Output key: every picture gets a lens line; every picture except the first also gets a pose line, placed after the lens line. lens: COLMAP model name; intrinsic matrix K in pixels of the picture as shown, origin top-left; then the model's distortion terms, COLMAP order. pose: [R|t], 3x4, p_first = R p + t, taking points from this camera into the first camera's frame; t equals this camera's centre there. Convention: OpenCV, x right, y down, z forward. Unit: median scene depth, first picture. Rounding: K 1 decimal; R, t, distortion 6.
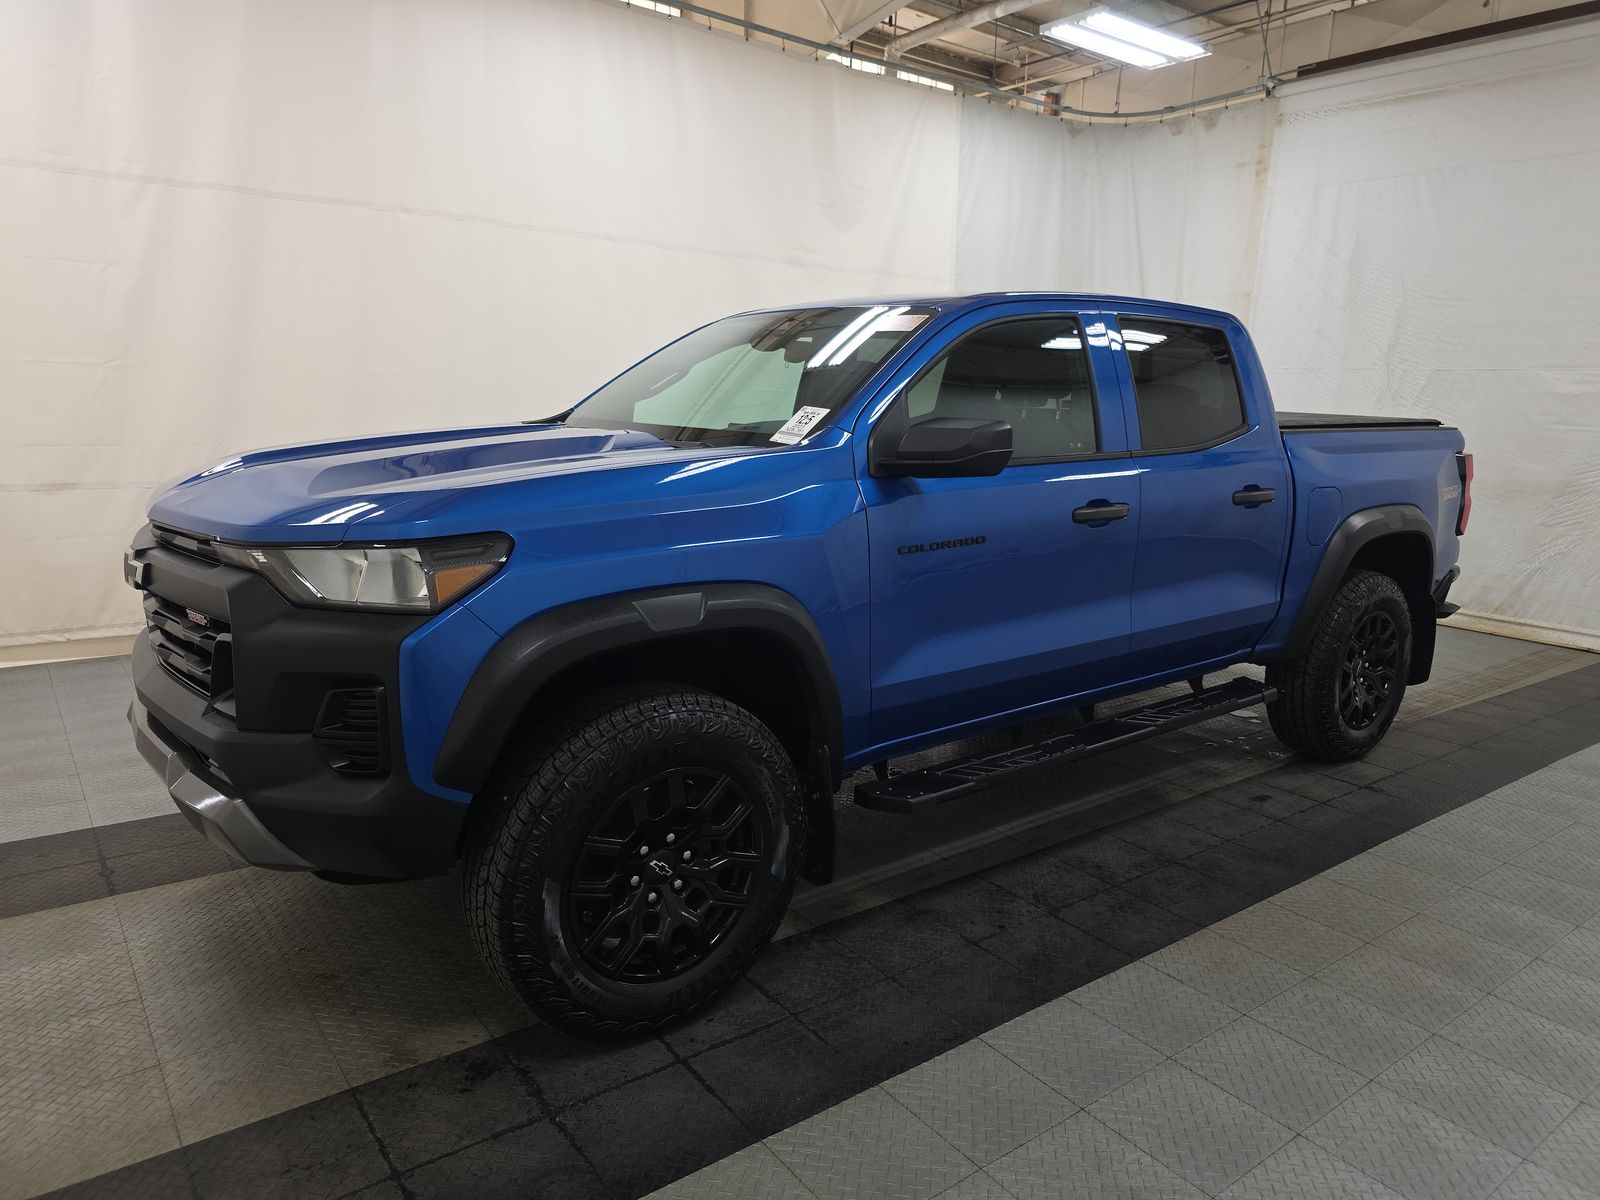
lens RADIAL K [[1082.4, 0, 800.0], [0, 1082.4, 600.0], [0, 0, 1]] dist [-0.000685, -0.002753]
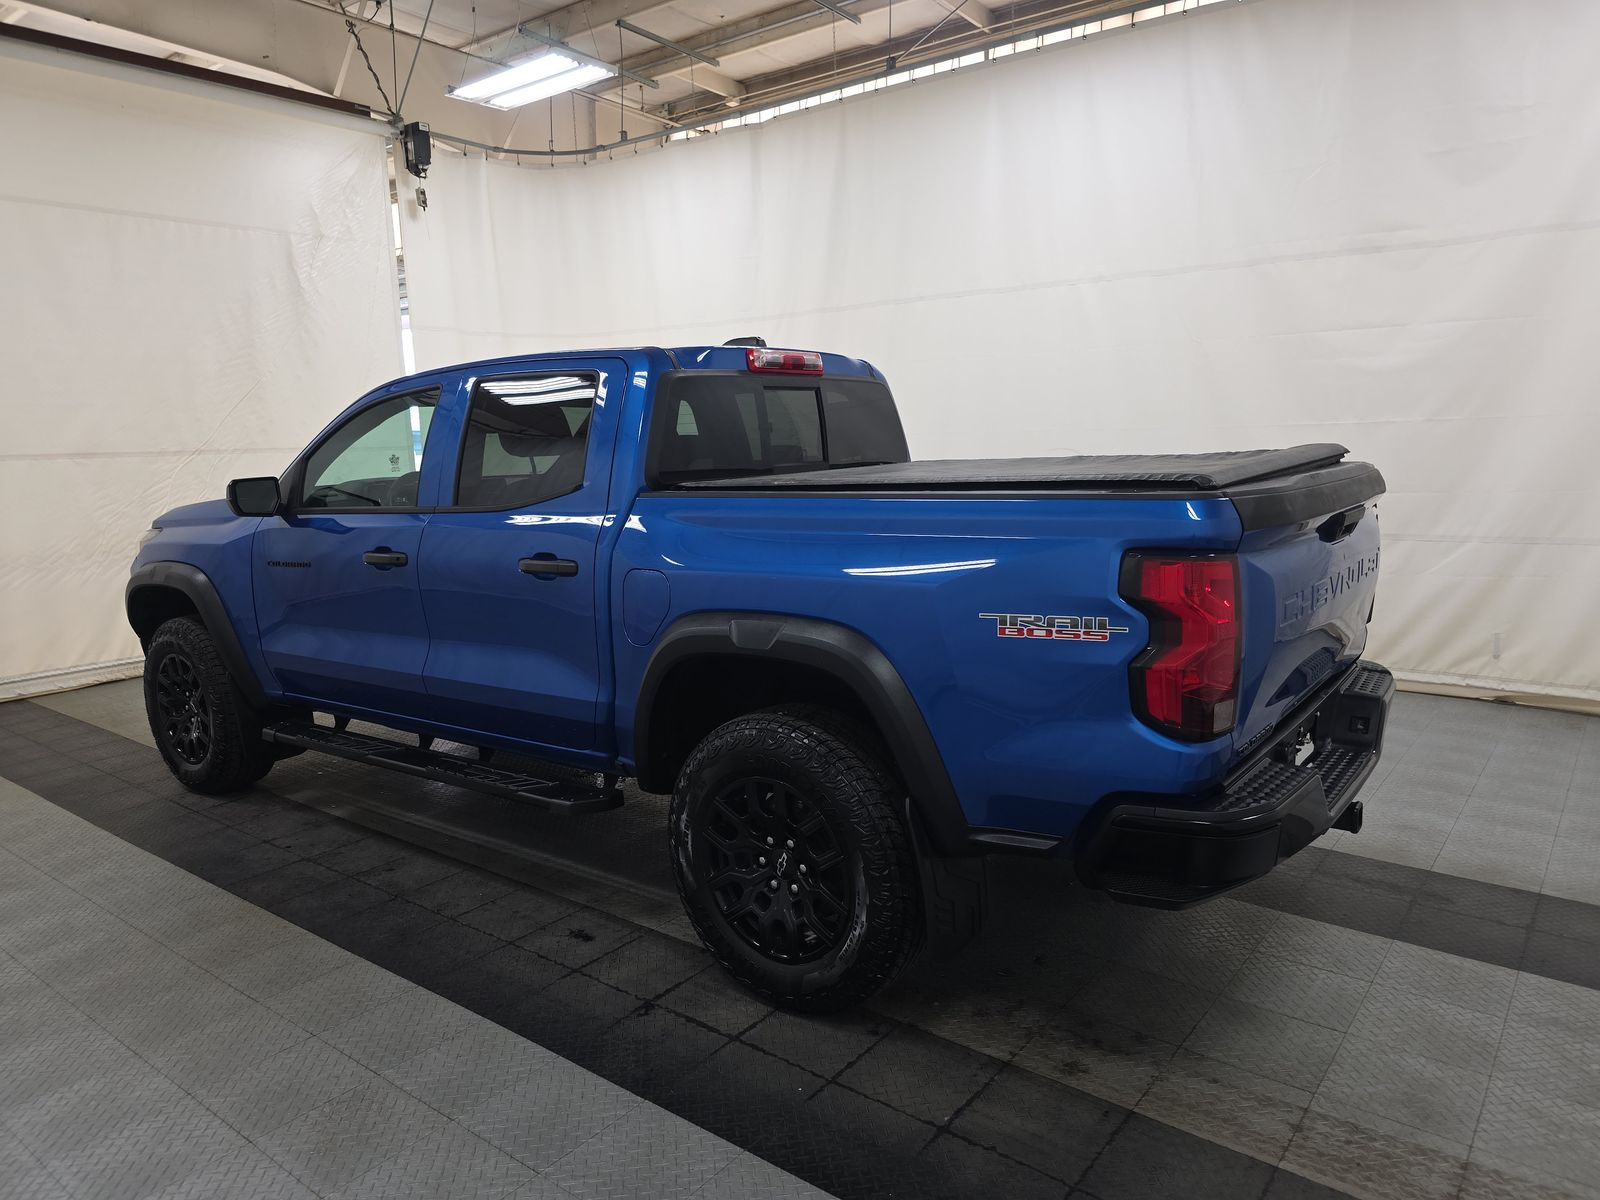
lens RADIAL K [[1082.4, 0, 800.0], [0, 1082.4, 600.0], [0, 0, 1]] dist [-0.000685, -0.002753]
pose [[0.281347, 0.128640, -0.950945, 1.255189], [-0.148991, 0.984812, 0.089141, -0.172353], [0.947969, 0.116603, 0.296240, 0.903542]]
